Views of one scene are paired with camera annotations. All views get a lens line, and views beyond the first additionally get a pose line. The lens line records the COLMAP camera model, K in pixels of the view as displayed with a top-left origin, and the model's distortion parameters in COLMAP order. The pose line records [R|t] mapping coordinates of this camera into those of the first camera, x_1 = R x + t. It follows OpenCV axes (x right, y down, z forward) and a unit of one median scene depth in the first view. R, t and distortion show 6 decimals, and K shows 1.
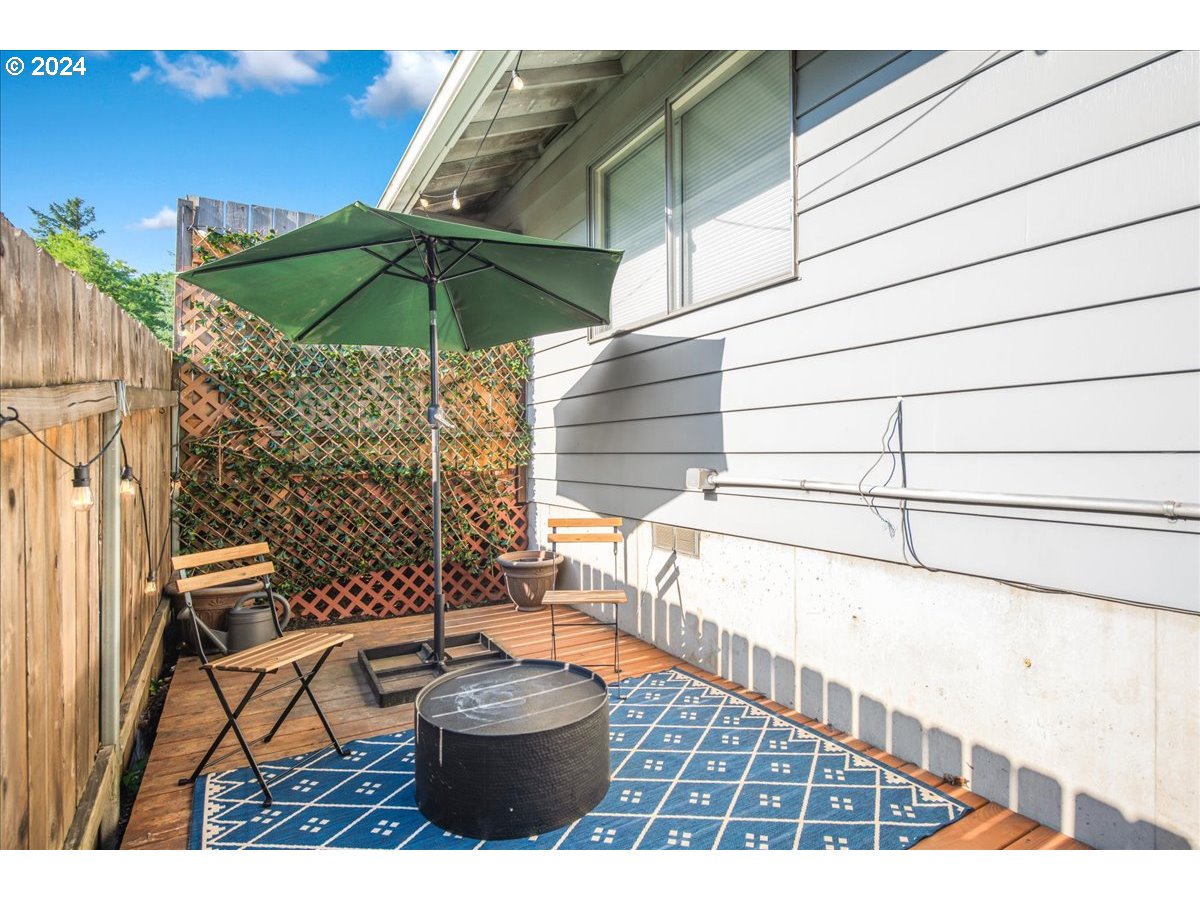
lens RADIAL K [[611.7, 0, 602.7], [0, 611.7, 446.8], [0, 0, 1]] dist [-0.002152, -0.000247]
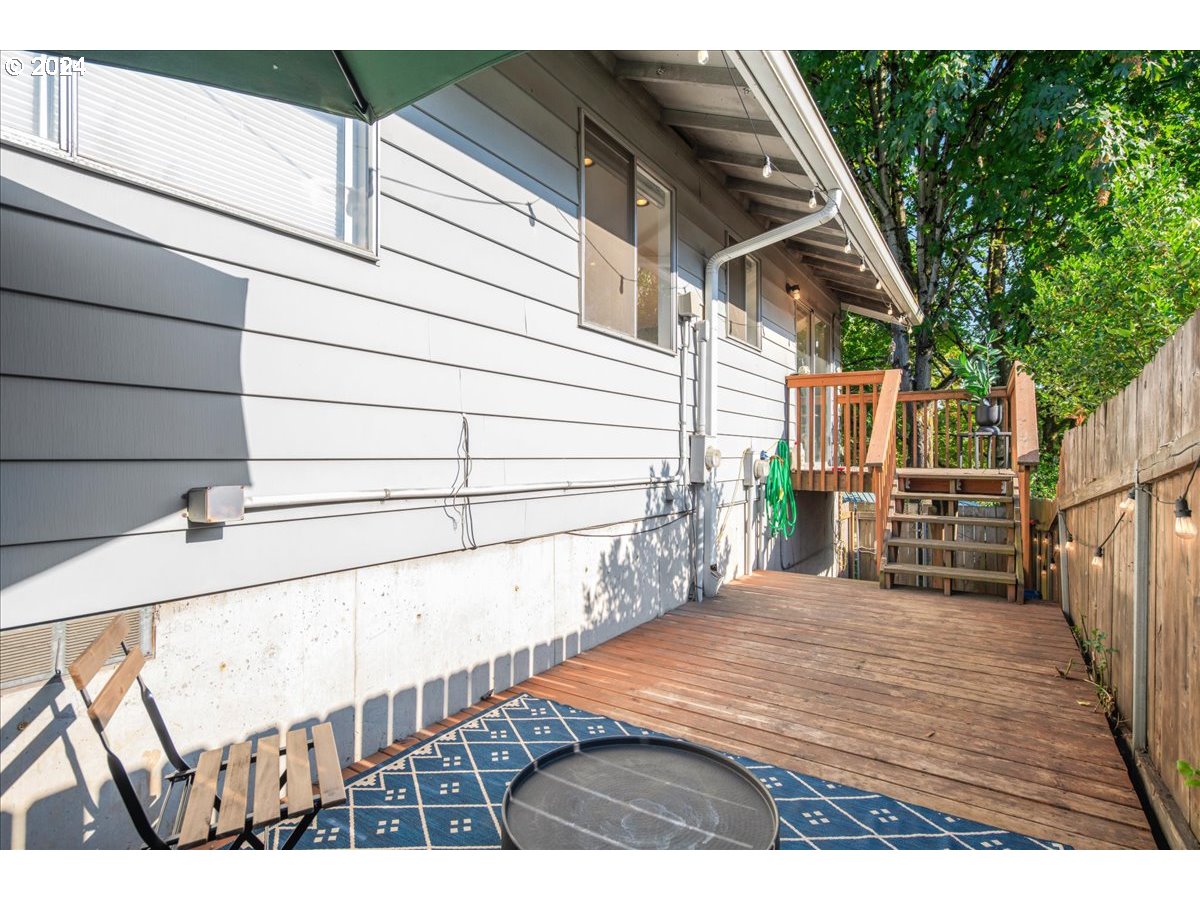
lens RADIAL K [[611.7, 0, 602.7], [0, 611.7, 446.8], [0, 0, 1]] dist [-0.002152, -0.000247]
pose [[-0.457322, 0.017606, 0.889127, -0.696540], [-0.009263, 0.999655, -0.024559, 0.012324], [-0.889253, -0.019467, -0.457001, 1.253223]]
